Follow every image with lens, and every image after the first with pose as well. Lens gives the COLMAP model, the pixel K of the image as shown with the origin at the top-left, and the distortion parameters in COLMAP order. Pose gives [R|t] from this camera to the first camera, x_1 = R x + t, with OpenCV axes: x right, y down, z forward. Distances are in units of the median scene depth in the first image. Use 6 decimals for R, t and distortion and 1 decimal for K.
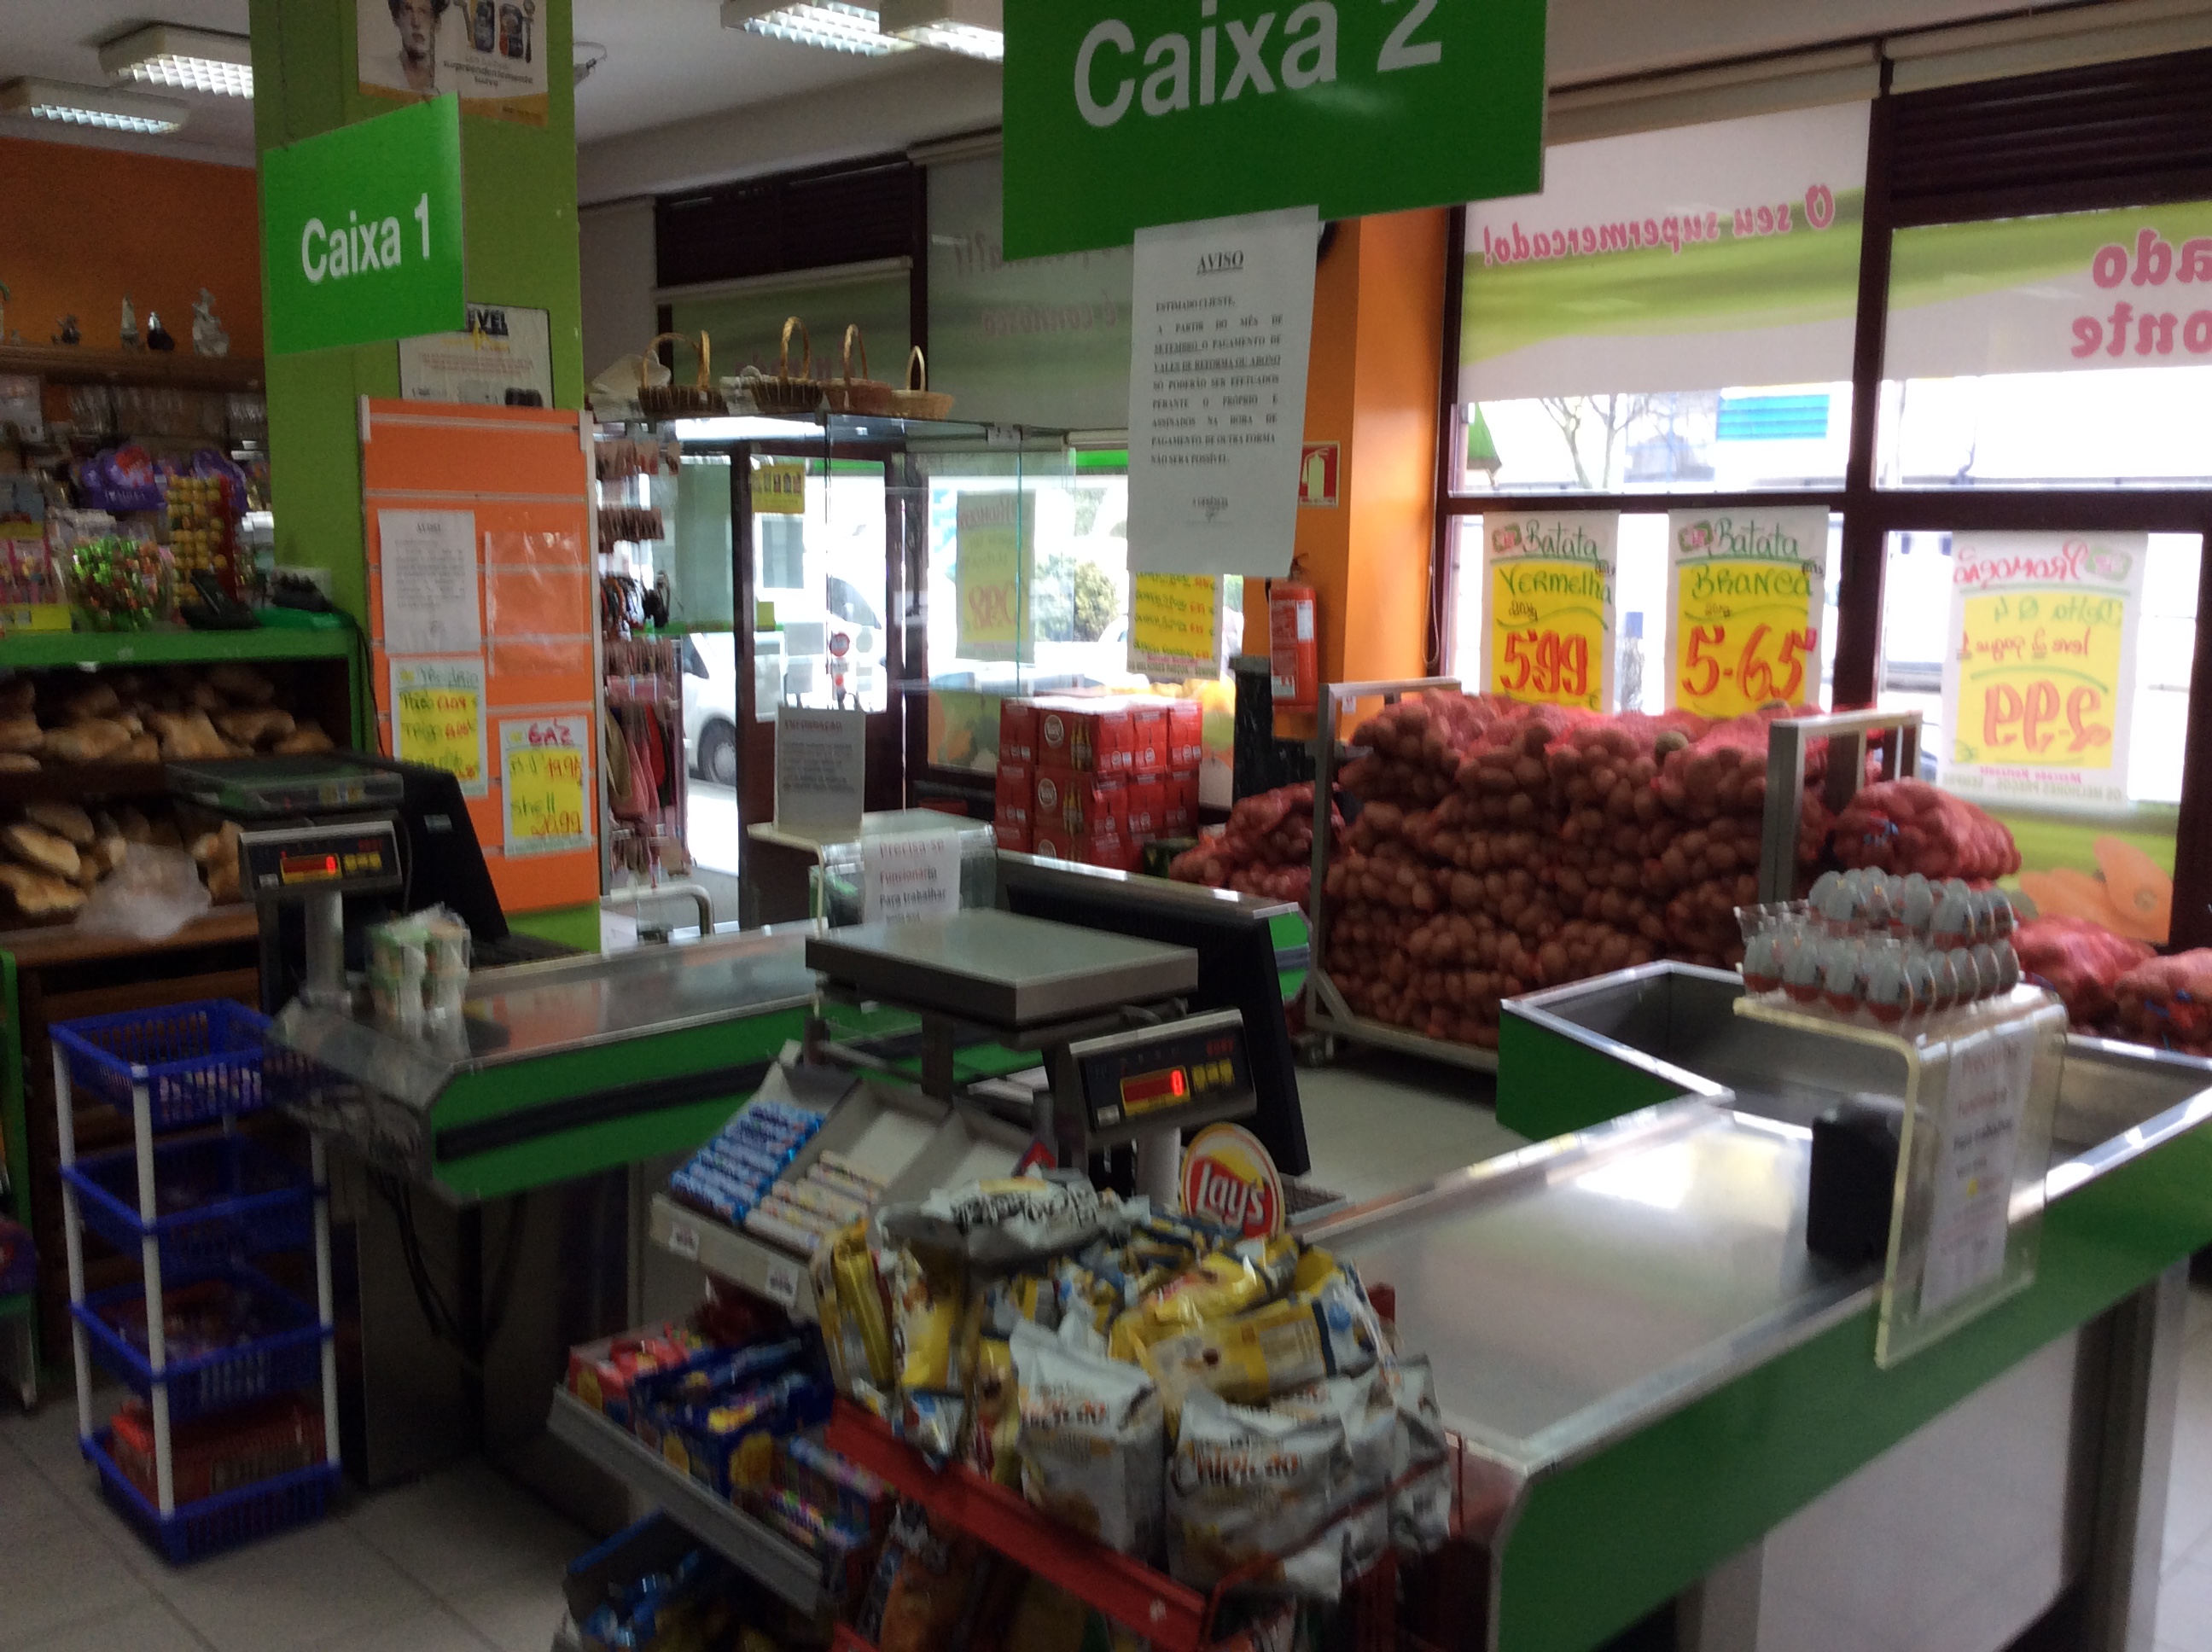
lens RADIAL K [[2052.0, 0, 1089.8], [0, 2052.0, 820.6], [0, 0, 1]] dist [0.013148, 0.007879]
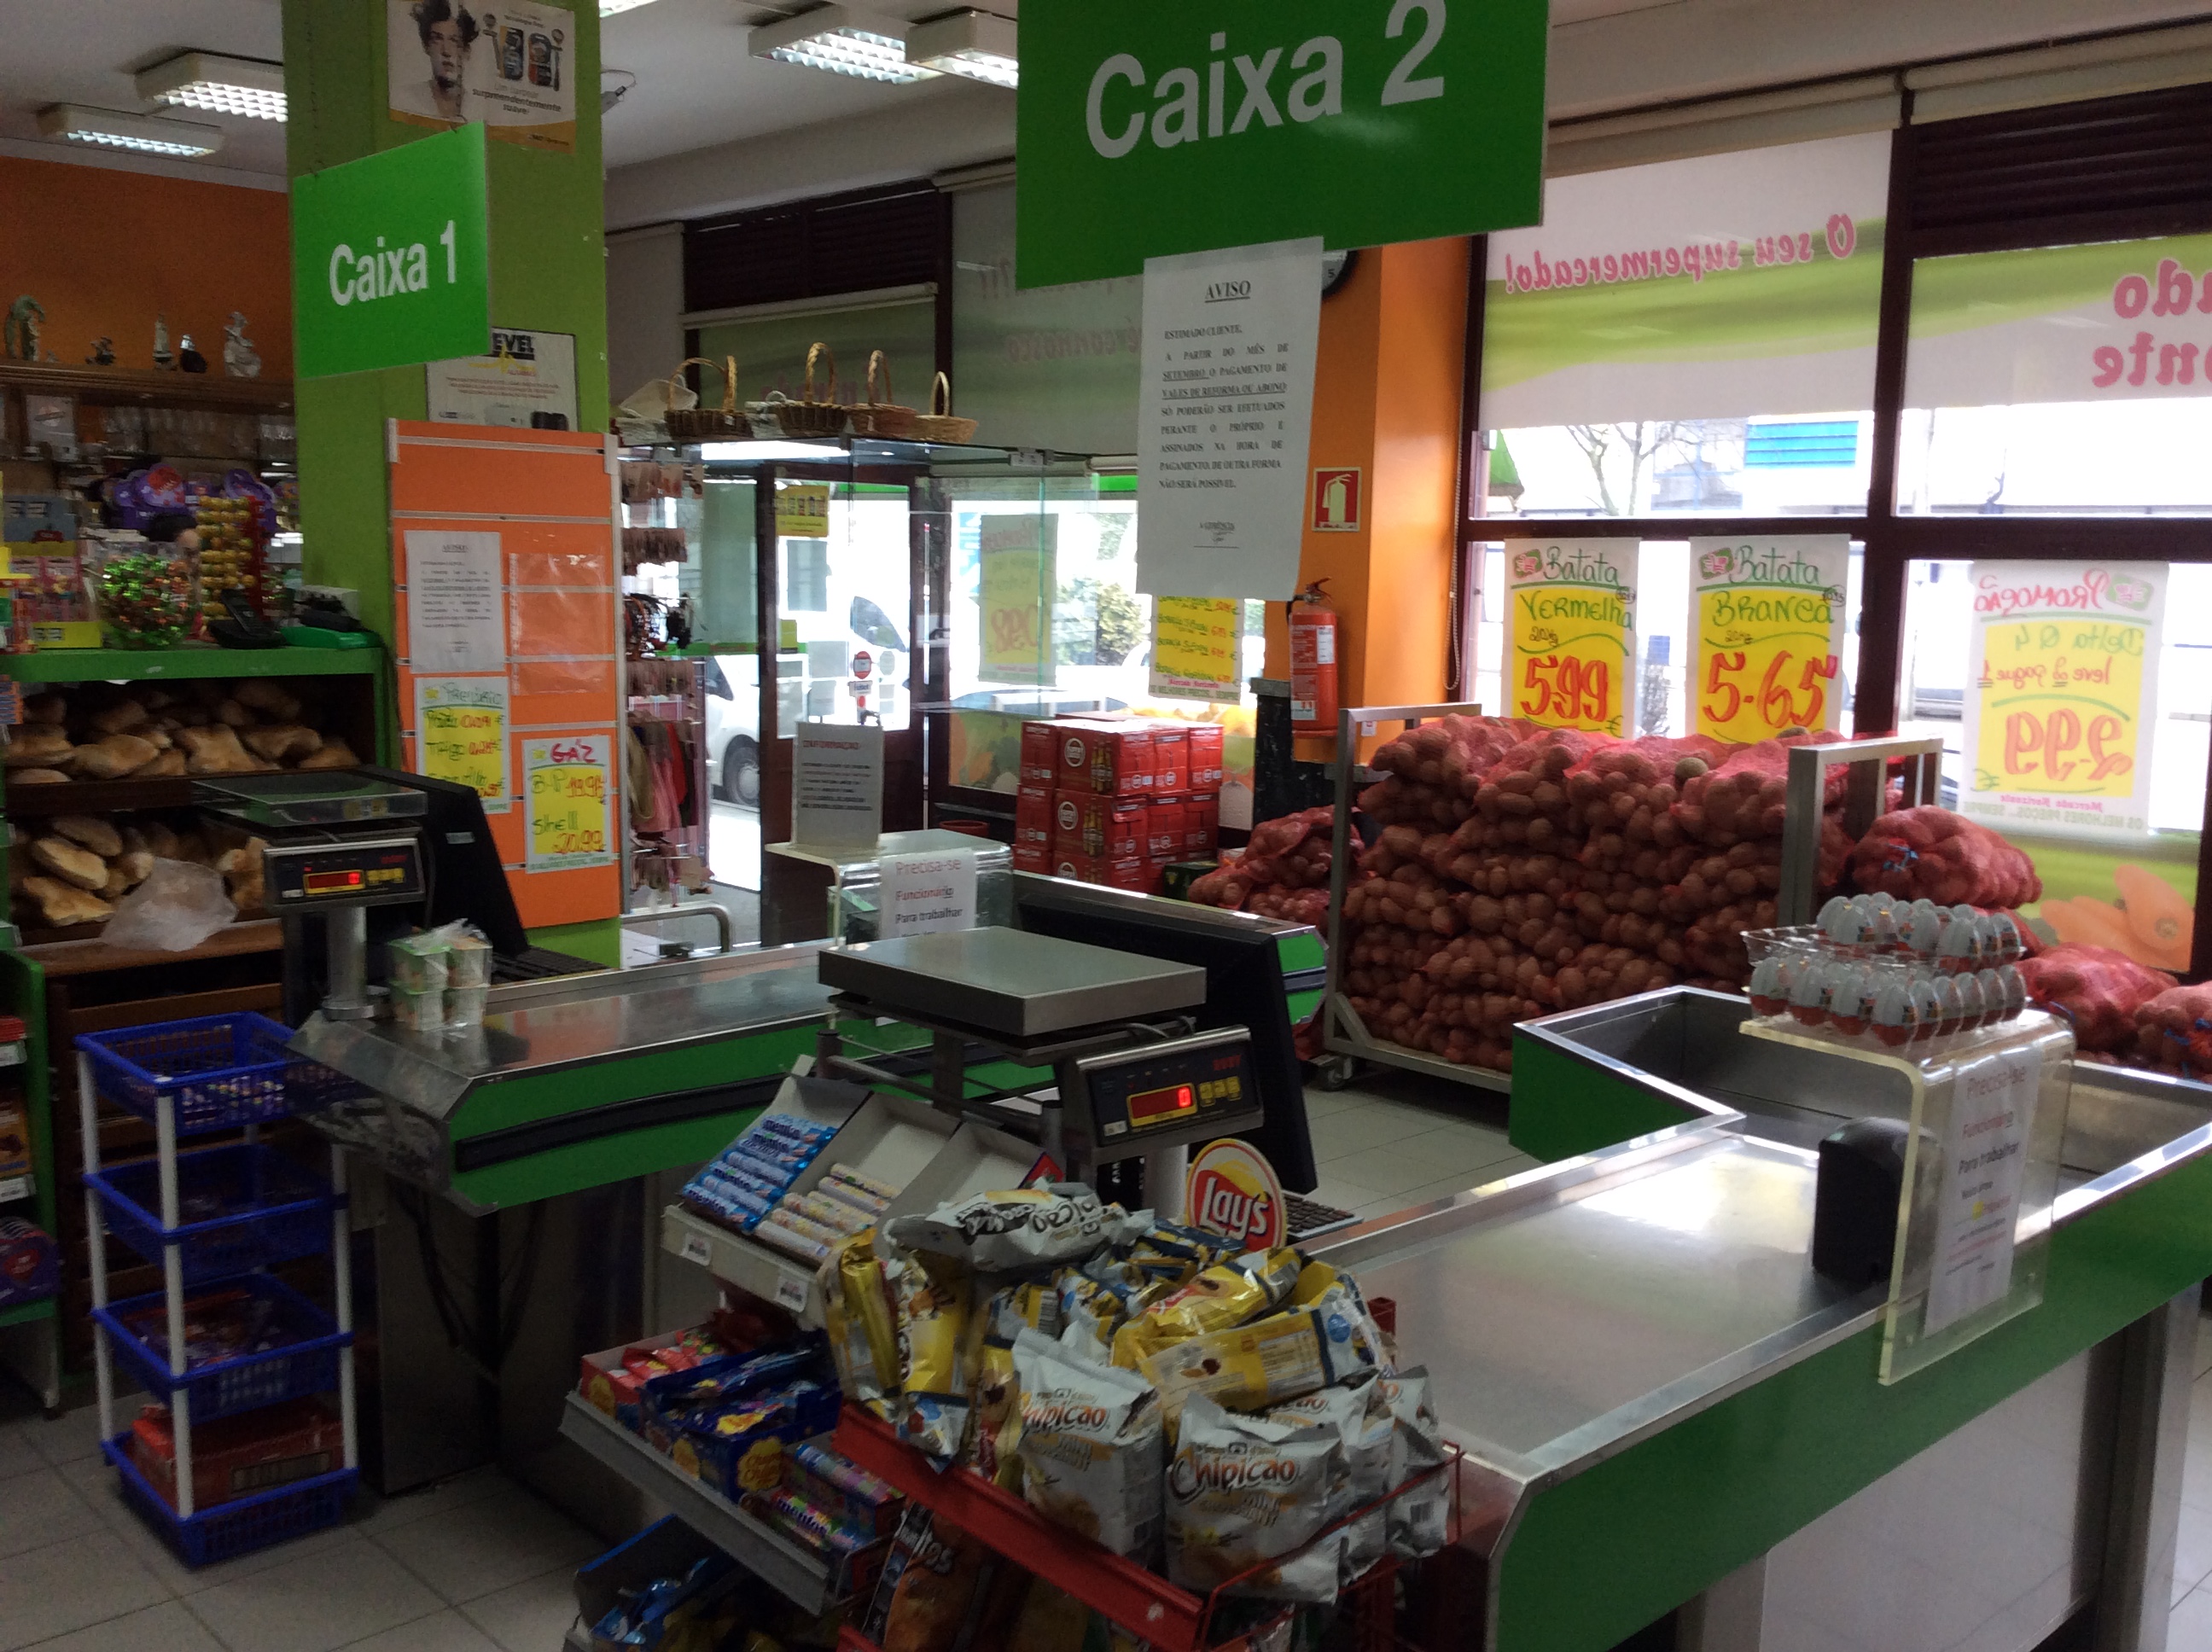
lens RADIAL K [[2050.6, 0, 1106.0], [0, 2050.6, 826.0], [0, 0, 1]] dist [0.013297, 0.013568]
pose [[0.999969, 0.005645, -0.005453, 0.005800], [-0.005693, 0.999945, -0.008775, 0.001819], [0.005403, 0.008806, 0.999947, -0.010004]]
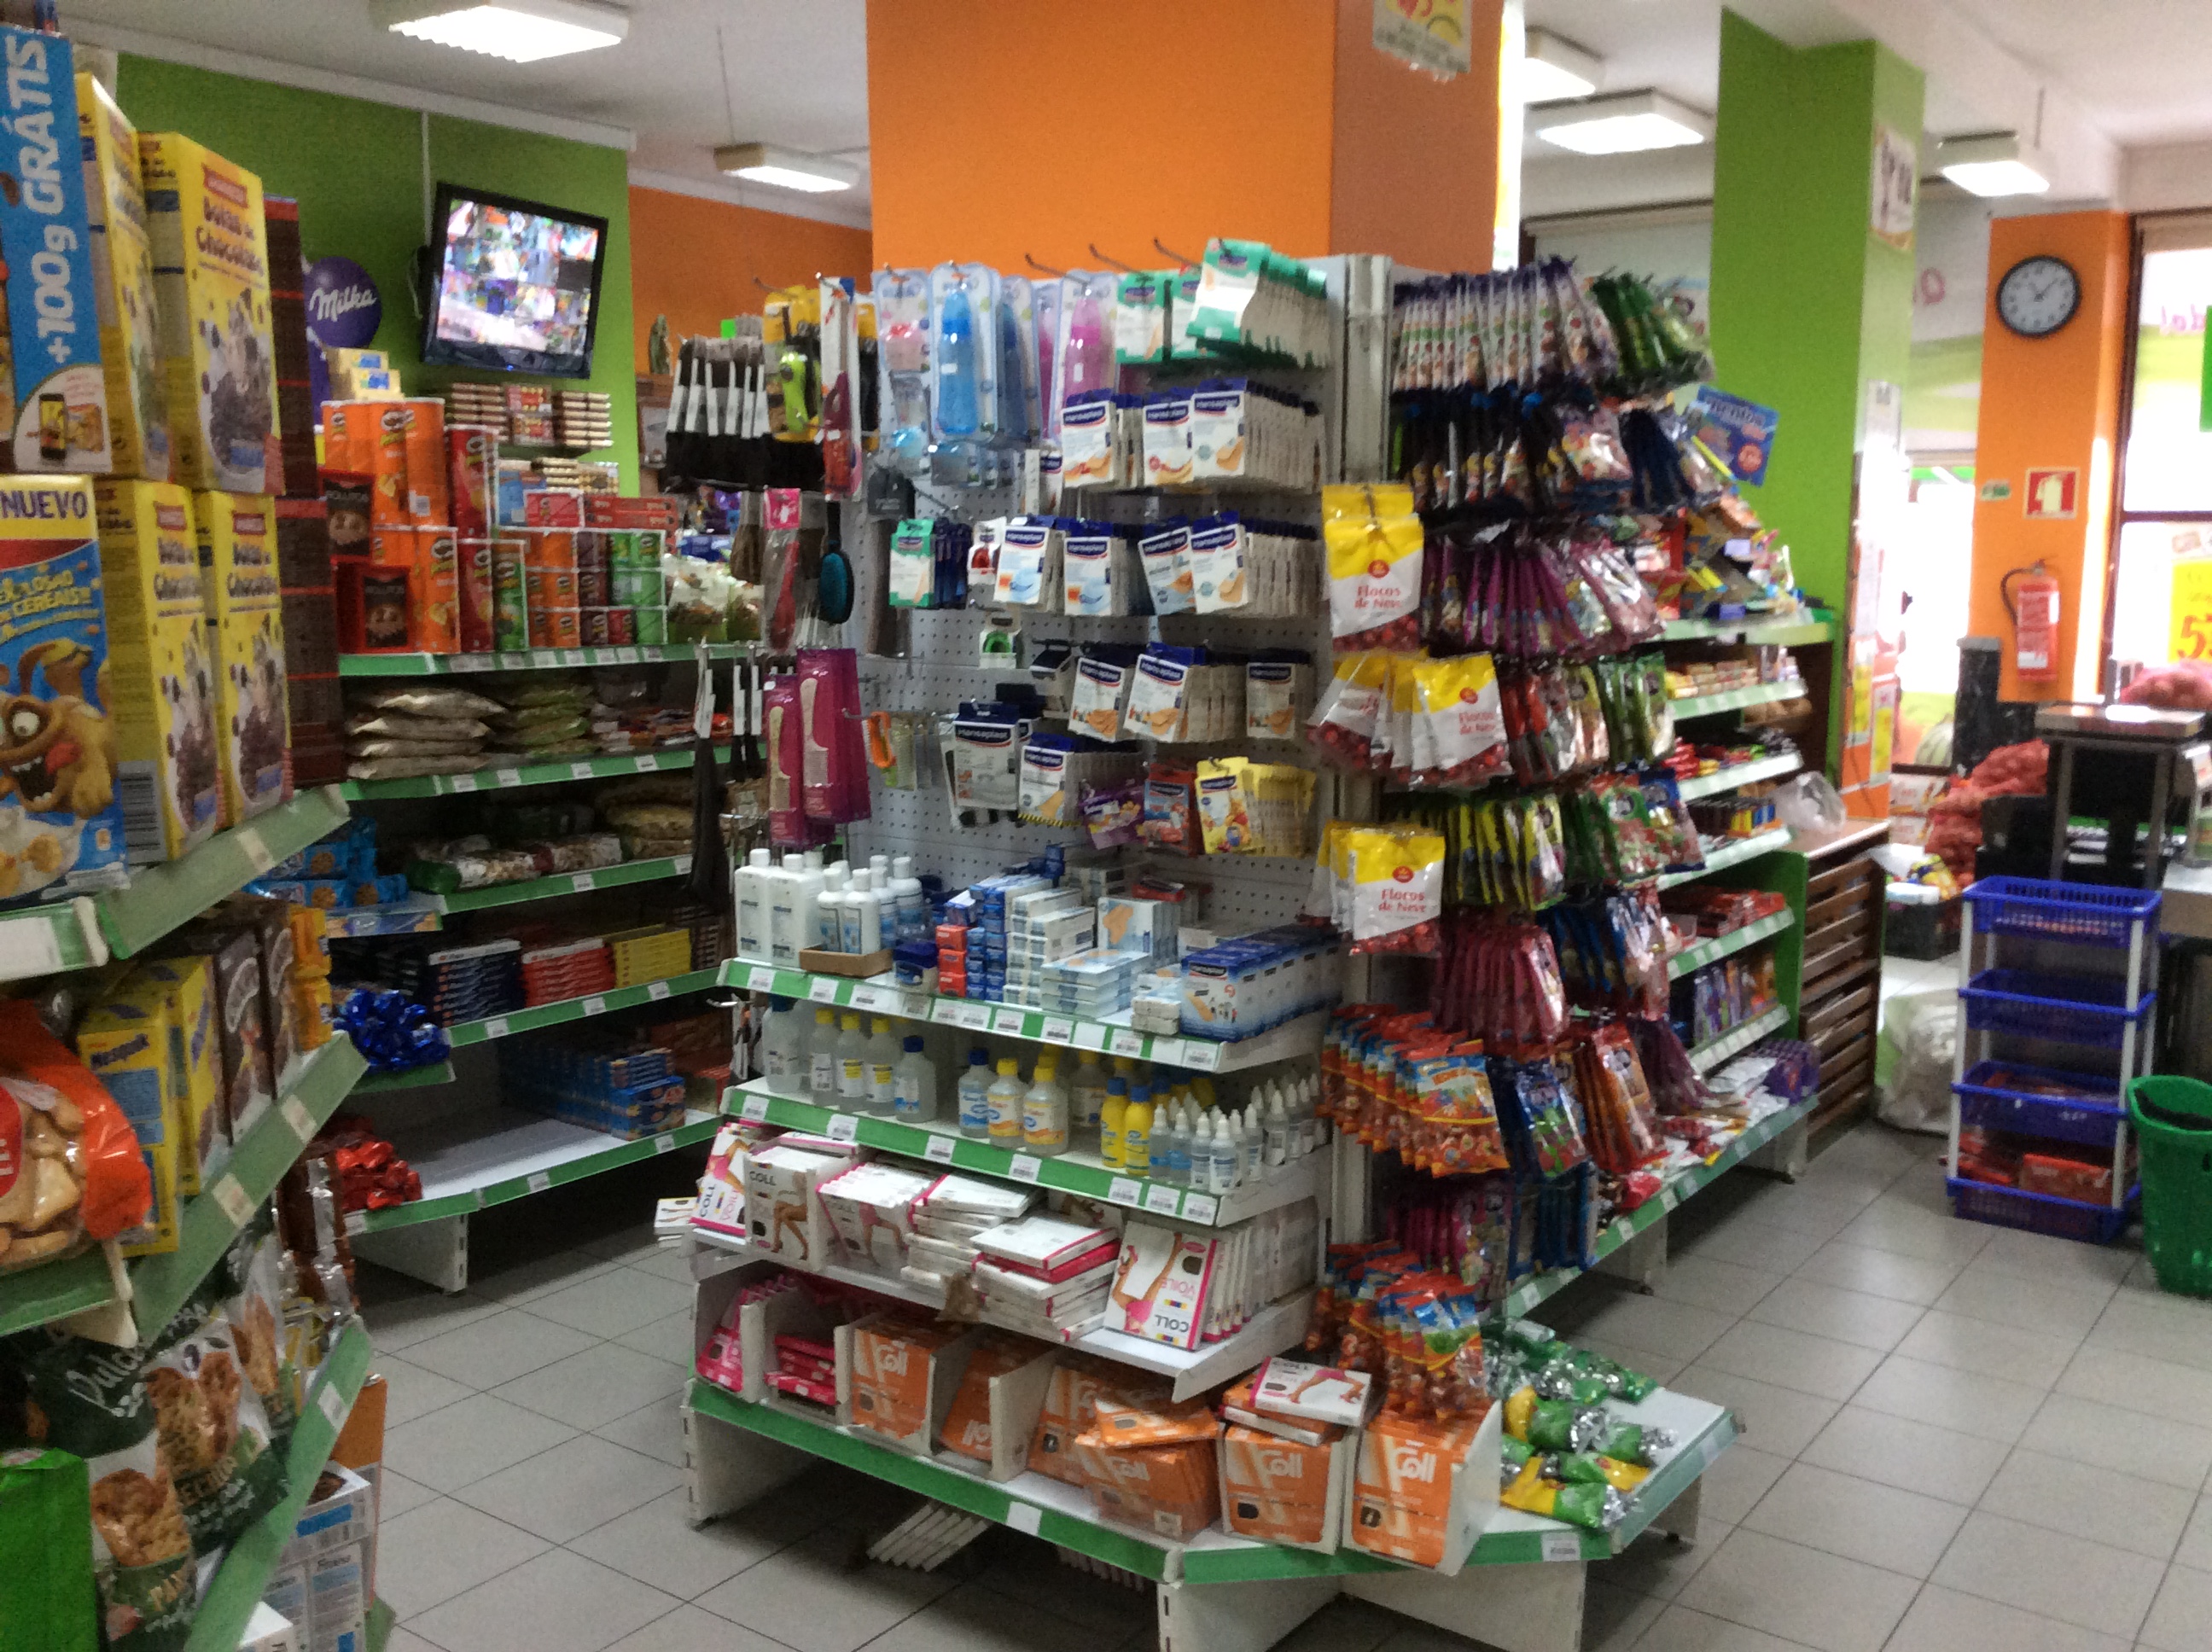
lens RADIAL K [[2042.8, 0, 1106.0], [0, 2042.8, 826.0], [0, 0, 1]] dist [0.156040, -0.367651]
pose [[0.984055, -0.031416, 0.175066, -1.482033], [0.031718, 0.999496, 0.001072, 0.038971], [-0.175012, 0.004498, 0.984556, -0.356673]]
